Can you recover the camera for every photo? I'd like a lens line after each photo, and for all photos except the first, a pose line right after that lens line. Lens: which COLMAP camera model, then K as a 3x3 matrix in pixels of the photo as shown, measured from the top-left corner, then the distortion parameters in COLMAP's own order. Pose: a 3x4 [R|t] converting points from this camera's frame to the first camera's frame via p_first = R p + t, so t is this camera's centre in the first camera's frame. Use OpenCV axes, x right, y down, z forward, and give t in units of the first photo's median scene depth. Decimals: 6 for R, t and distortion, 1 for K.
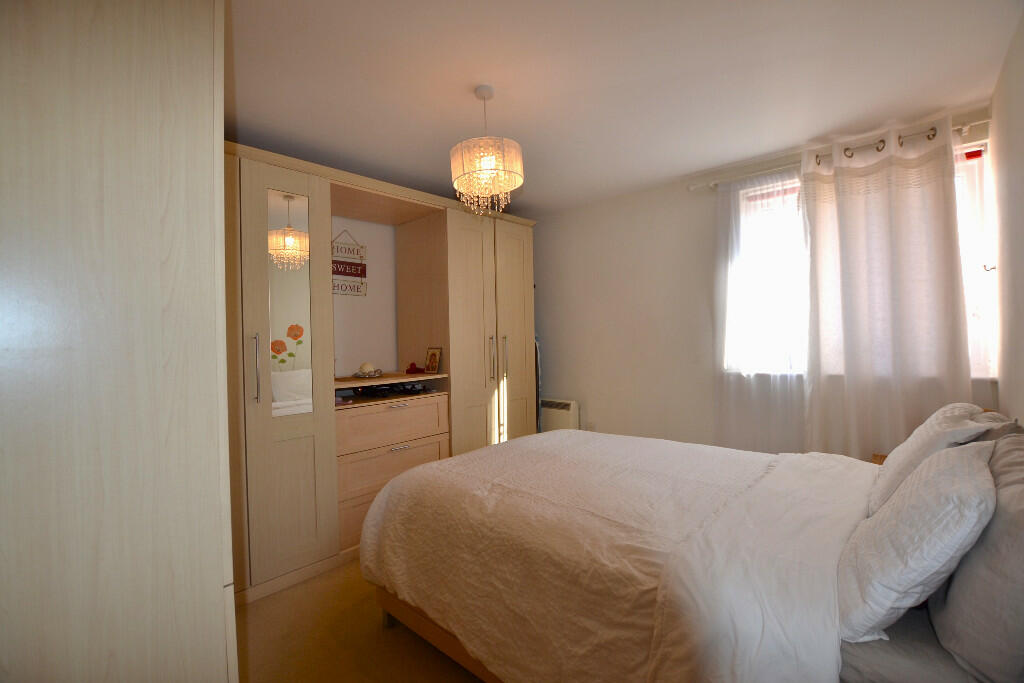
lens RADIAL K [[468.4, 0, 506.2], [0, 468.4, 338.5], [0, 0, 1]] dist [0.000767, 0.000094]
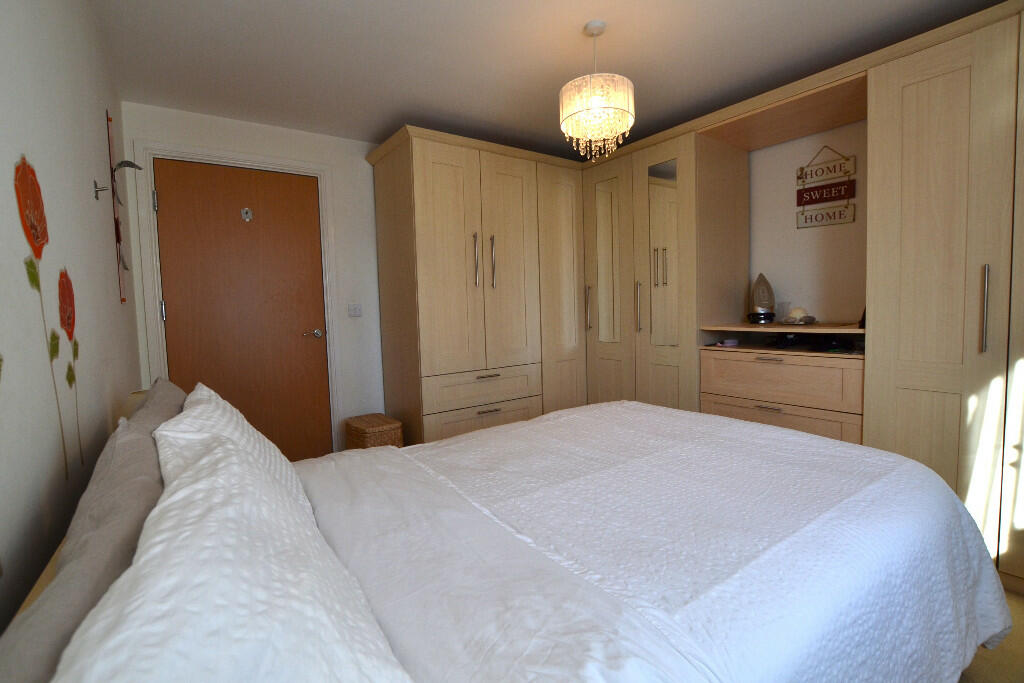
lens RADIAL K [[468.4, 0, 506.2], [0, 468.4, 338.5], [0, 0, 1]] dist [0.000767, 0.000094]
pose [[-0.177014, 0.097215, -0.979395, 0.625202], [0.041677, 0.994958, 0.091227, 0.007499], [0.983325, -0.024670, -0.180174, 0.617964]]
